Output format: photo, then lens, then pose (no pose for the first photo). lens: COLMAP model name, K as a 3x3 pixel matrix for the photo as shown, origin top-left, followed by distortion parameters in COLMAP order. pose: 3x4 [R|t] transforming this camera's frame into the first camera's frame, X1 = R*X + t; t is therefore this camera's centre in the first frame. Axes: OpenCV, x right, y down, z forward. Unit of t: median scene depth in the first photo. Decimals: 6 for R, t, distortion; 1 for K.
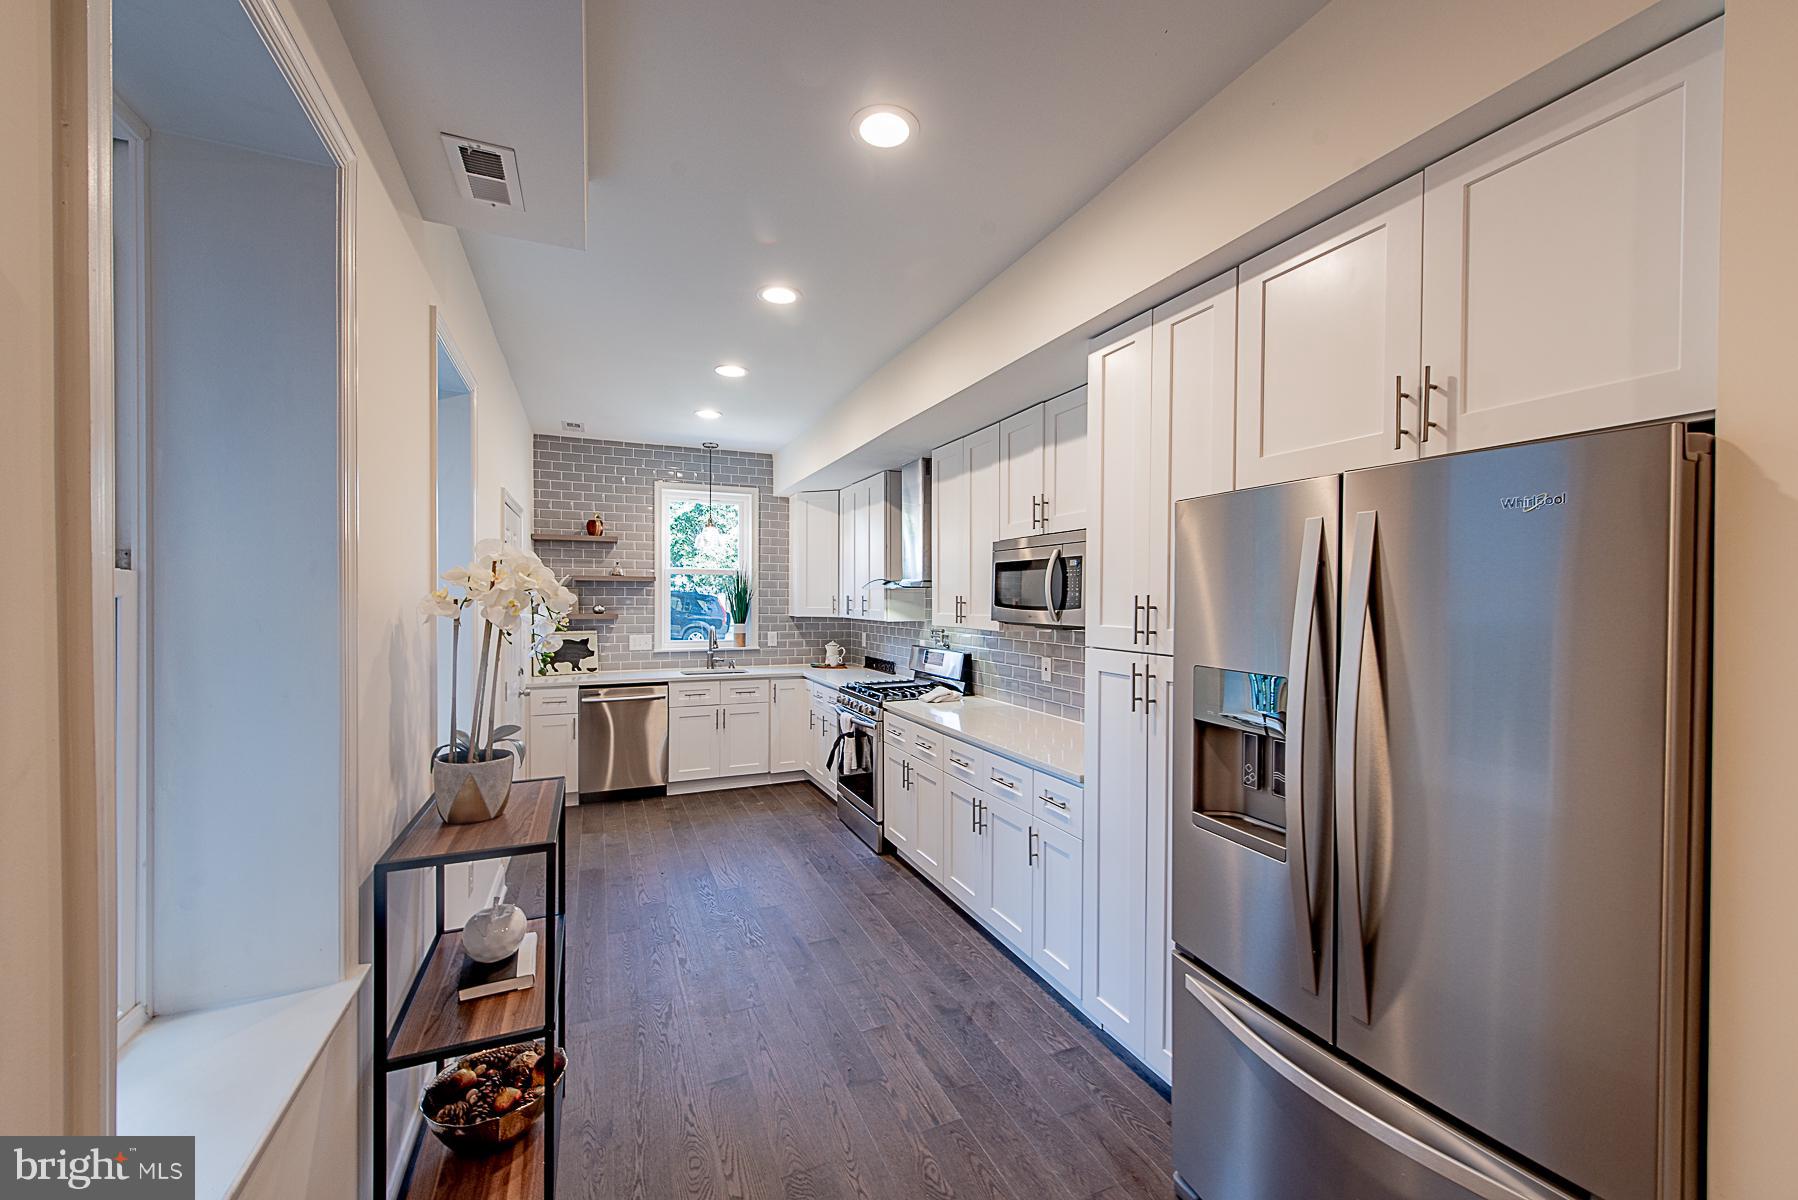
lens RADIAL K [[692.5, 0, 904.8], [0, 692.5, 605.5], [0, 0, 1]] dist [0.001335, -0.000667]
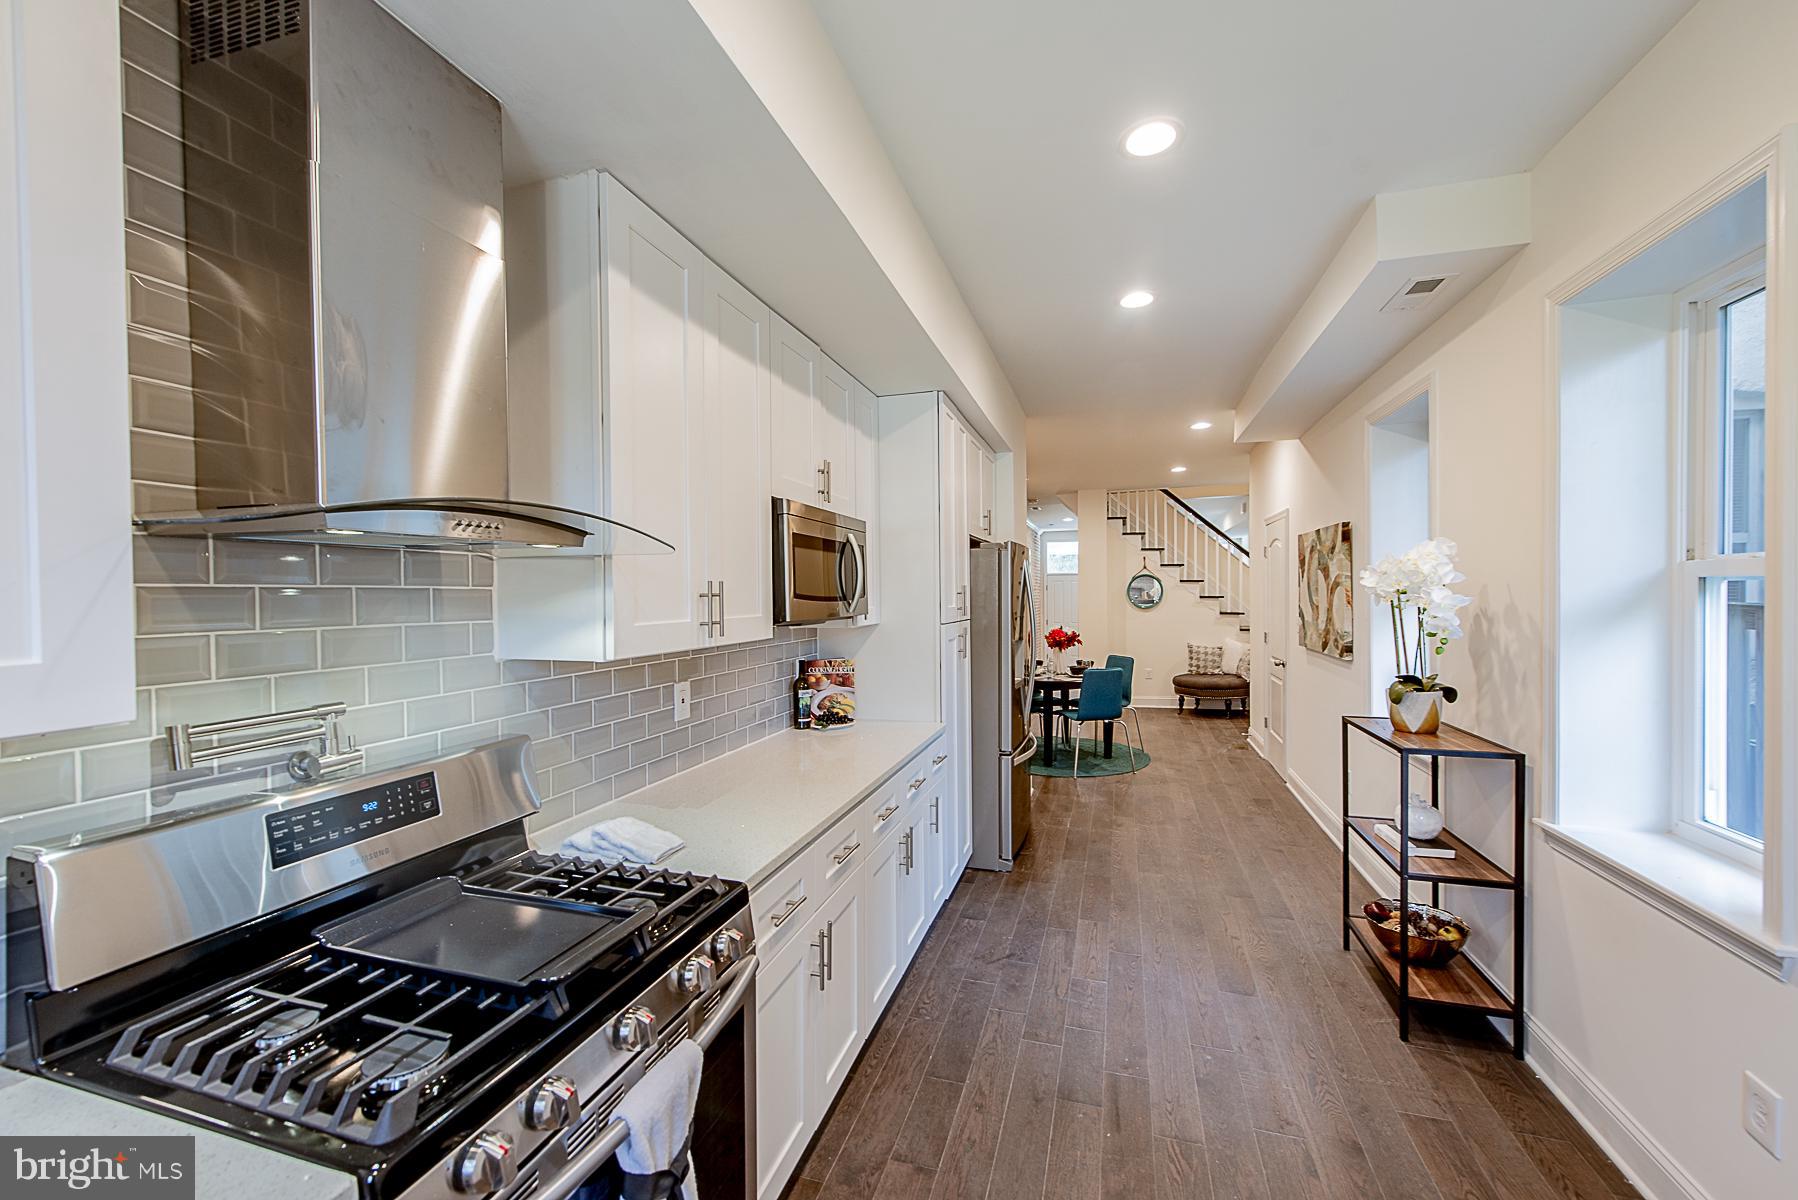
lens RADIAL K [[696.2, 0, 899.0], [0, 696.2, 600.0], [0, 0, 1]] dist [0.000939, -0.000095]
pose [[-0.749765, -0.004782, 0.661687, -0.301835], [0.013799, 0.999643, 0.022860, -0.009469], [-0.661561, 0.026270, -0.749431, 1.128794]]
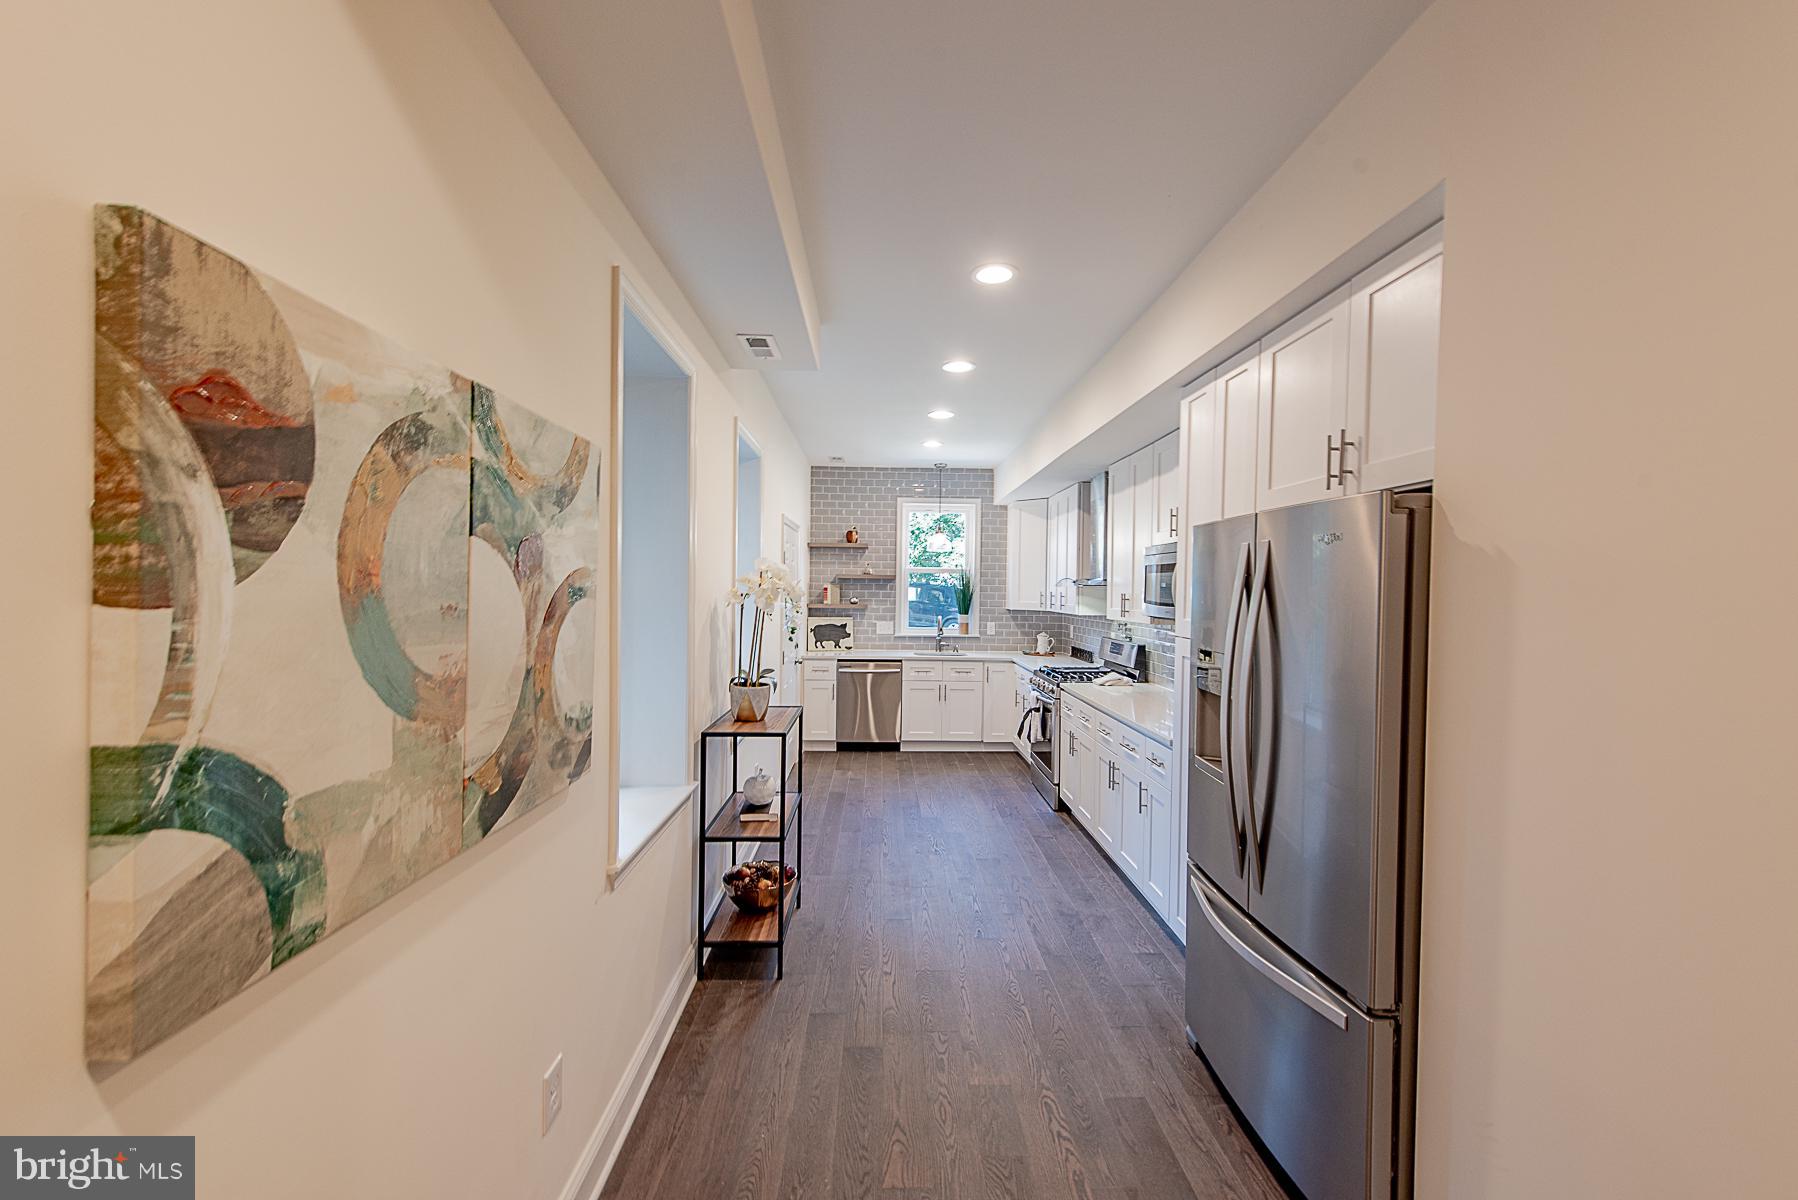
lens RADIAL K [[692.5, 0, 904.8], [0, 692.5, 605.5], [0, 0, 1]] dist [0.001335, -0.000667]
pose [[0.927489, 0.017505, -0.373441, 0.150659], [-0.014427, 0.999835, 0.011035, -0.001391], [0.373572, -0.004847, 0.927588, -0.182518]]
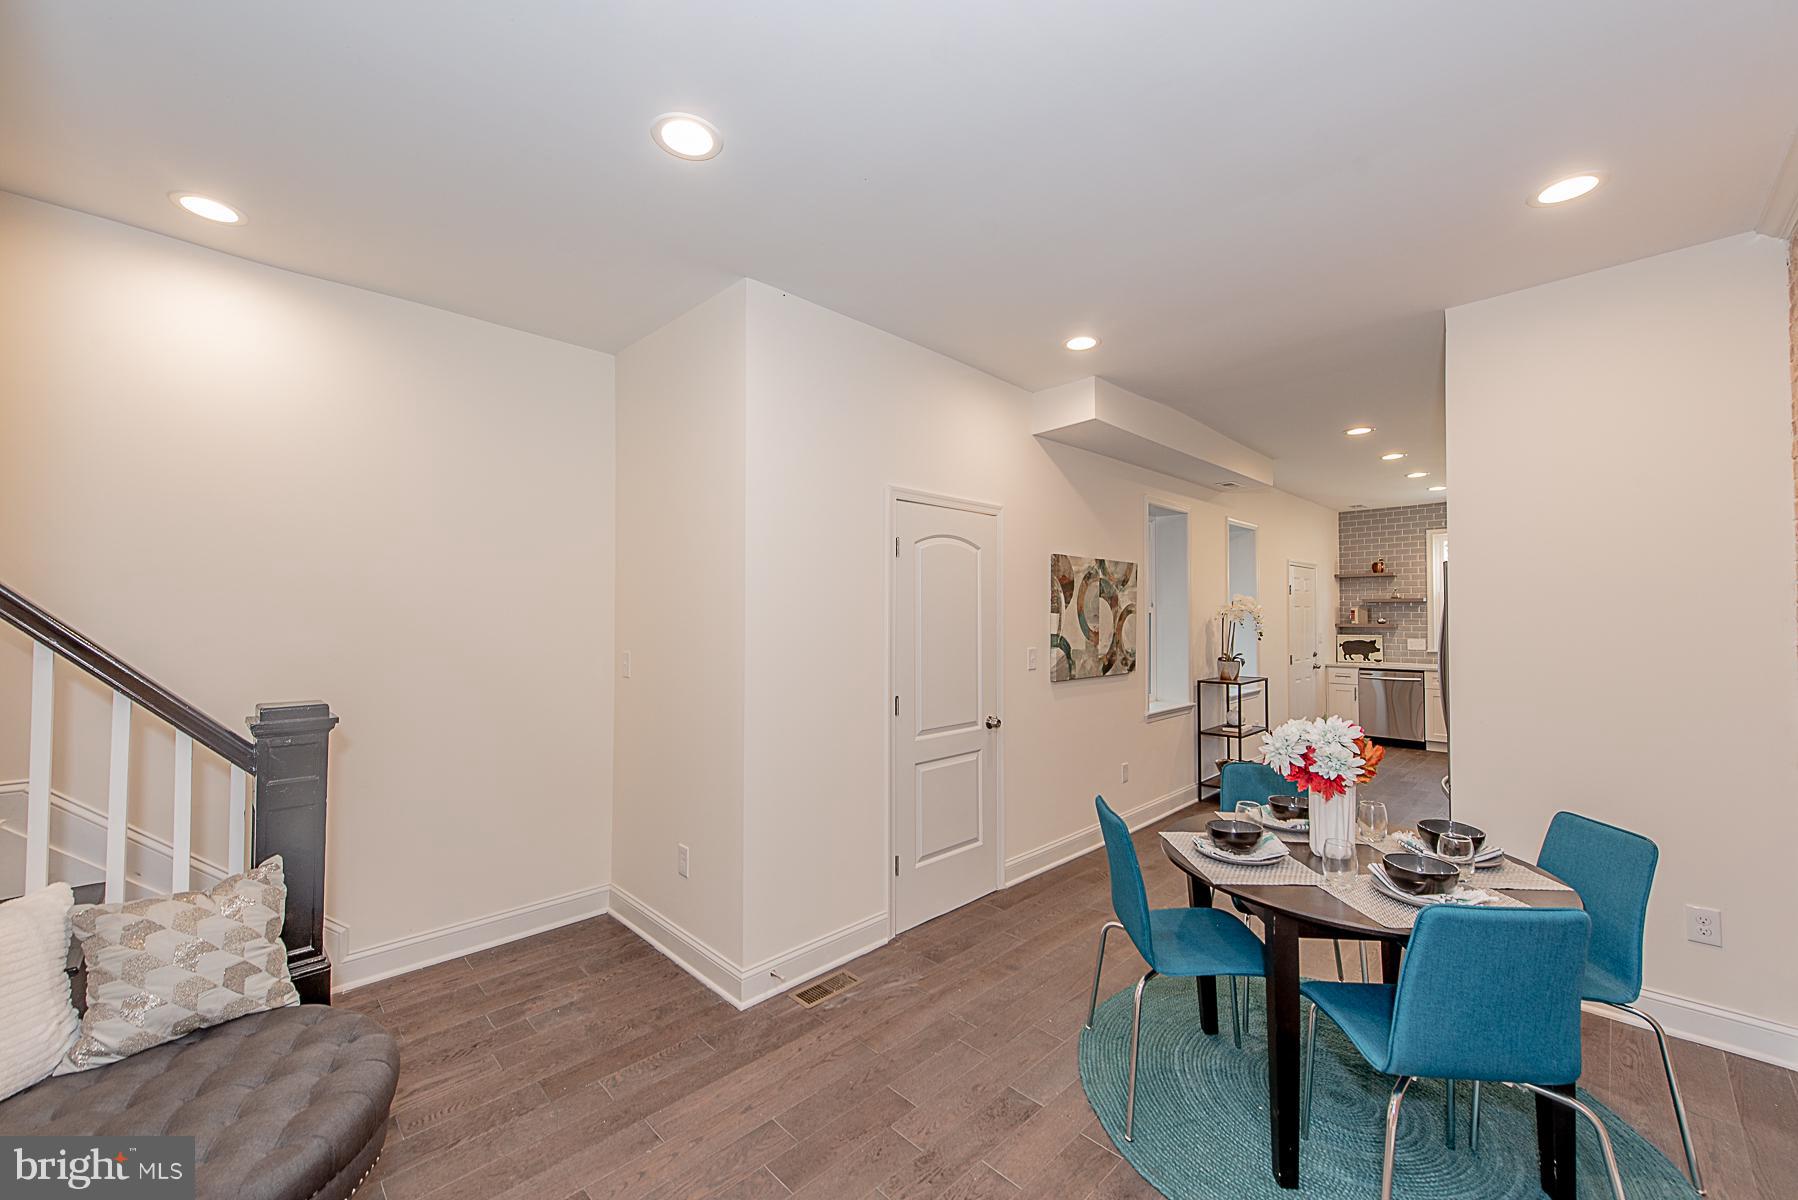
lens RADIAL K [[692.5, 0, 904.8], [0, 692.5, 605.5], [0, 0, 1]] dist [0.001335, -0.000667]
pose [[0.351410, -0.017912, -0.936050, 0.765758], [-0.006457, 0.999747, -0.021555, 0.014229], [0.936199, 0.013619, 0.351205, -0.636945]]
